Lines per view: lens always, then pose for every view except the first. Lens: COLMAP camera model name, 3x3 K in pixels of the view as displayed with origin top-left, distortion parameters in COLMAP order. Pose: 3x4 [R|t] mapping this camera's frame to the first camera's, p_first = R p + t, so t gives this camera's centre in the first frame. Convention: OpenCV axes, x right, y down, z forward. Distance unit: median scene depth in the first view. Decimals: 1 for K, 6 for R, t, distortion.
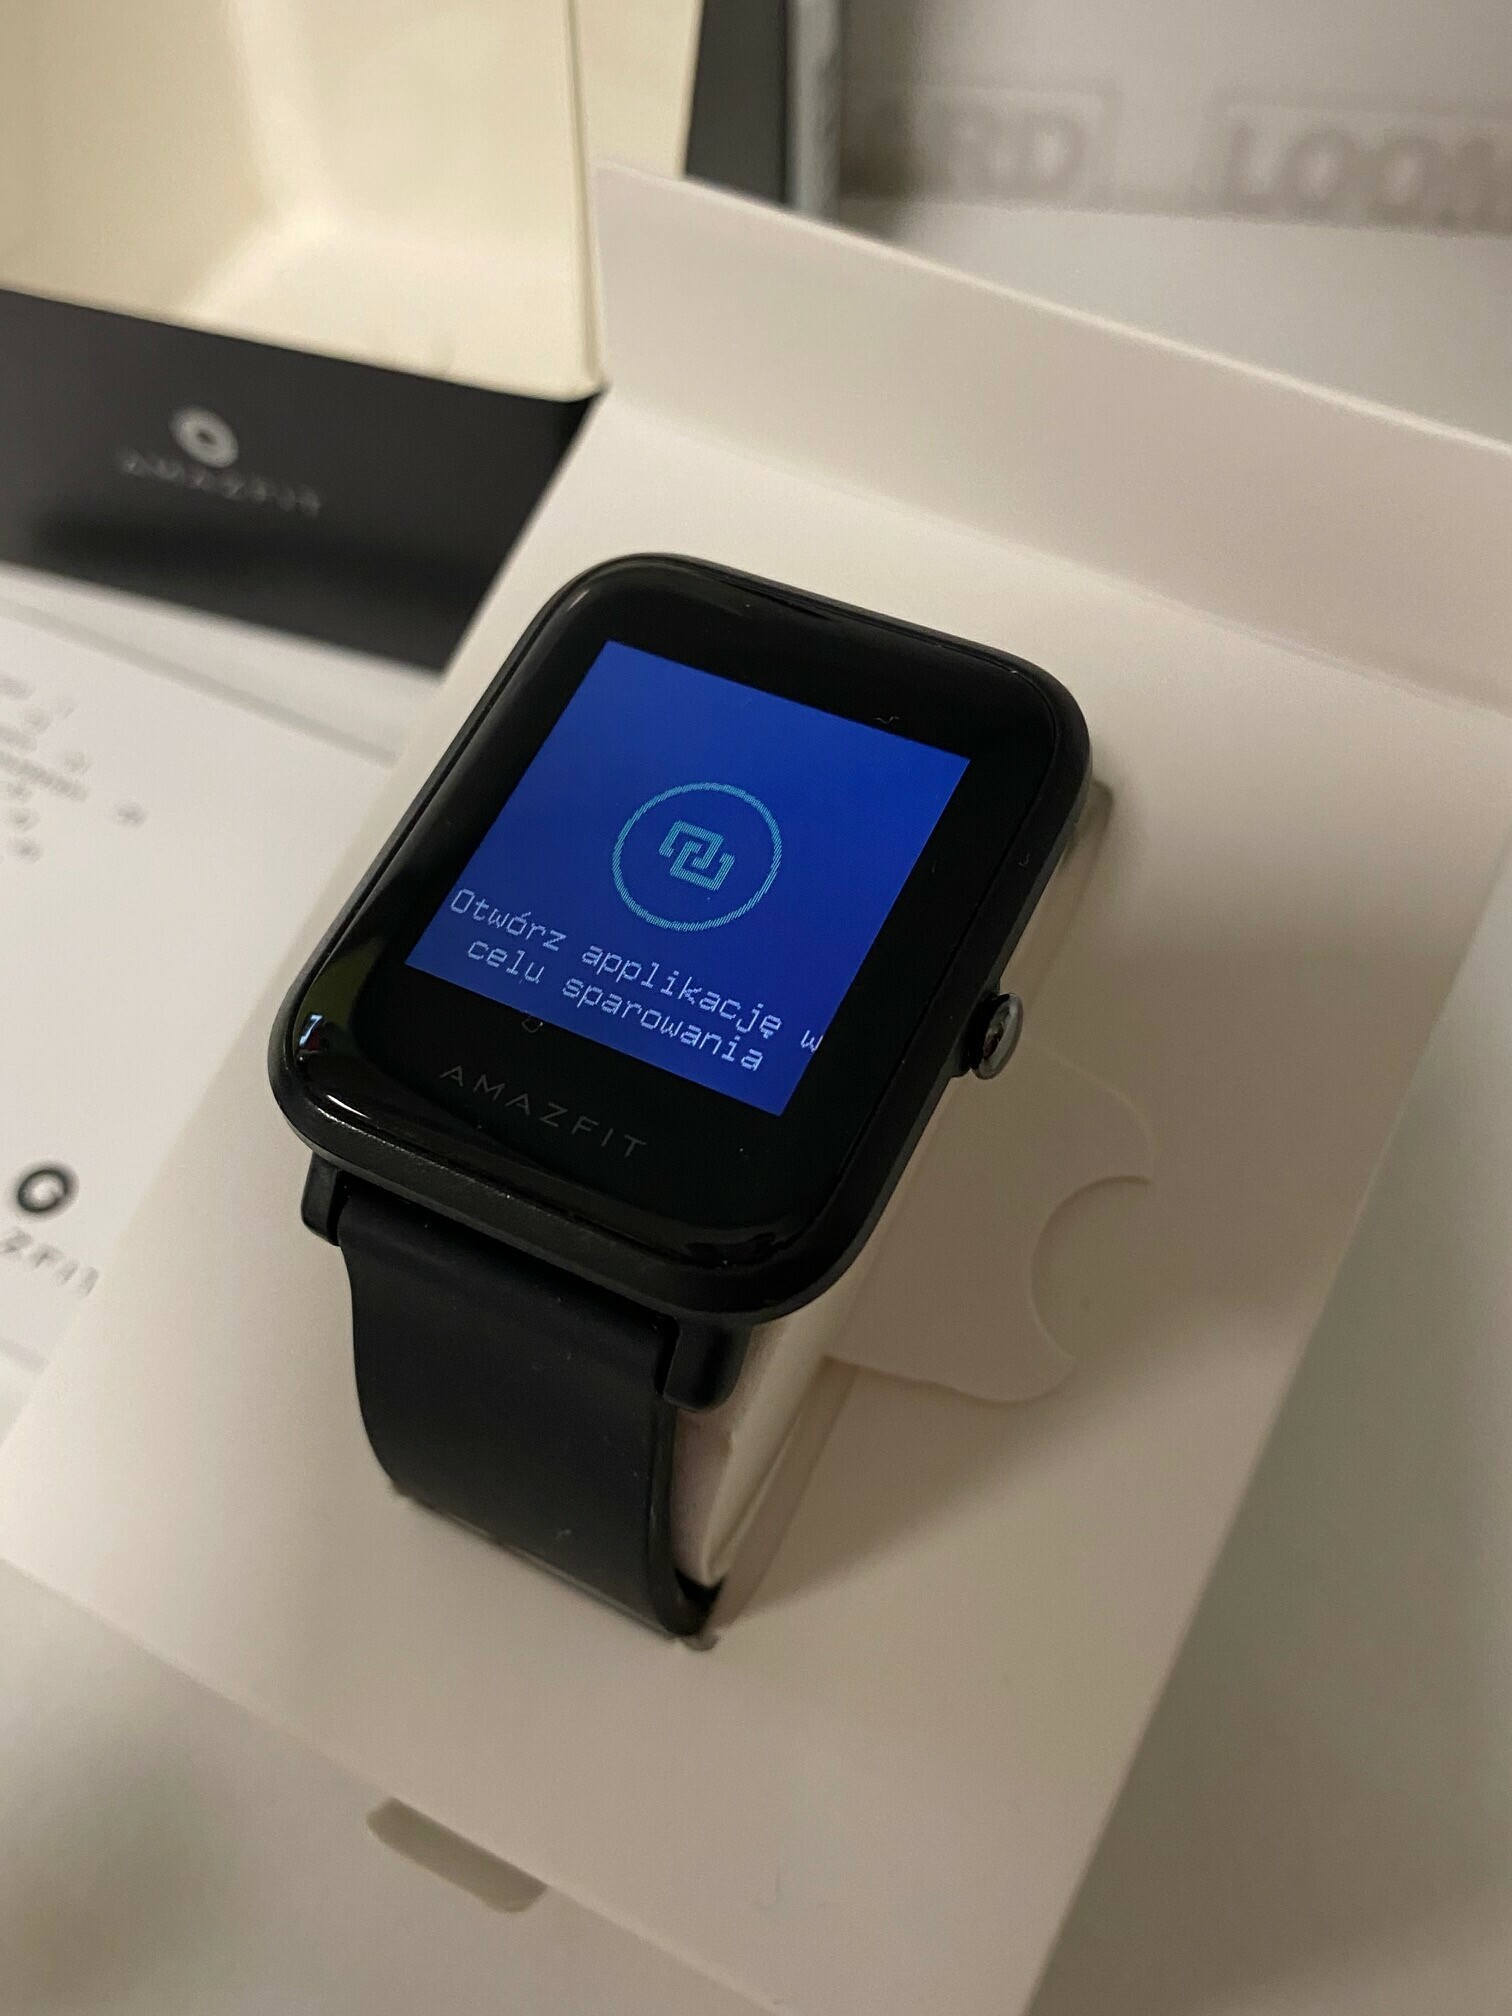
lens RADIAL K [[1998.8, 0, 738.5], [0, 1998.8, 984.5], [0, 0, 1]] dist [0.005476, -0.023673]
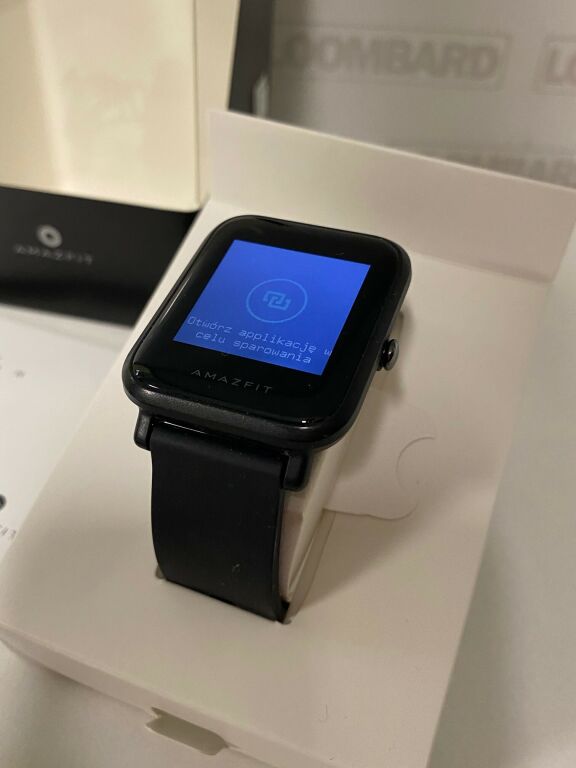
lens RADIAL K [[761.5, 0, 281.3], [0, 761.5, 375.0], [0, 0, 1]] dist [0.005476, -0.023673]
pose [[0.993087, -0.041137, 0.109939, -0.135188], [0.062422, 0.978249, -0.197819, 0.246070], [-0.099410, 0.203314, 0.974054, -0.006760]]
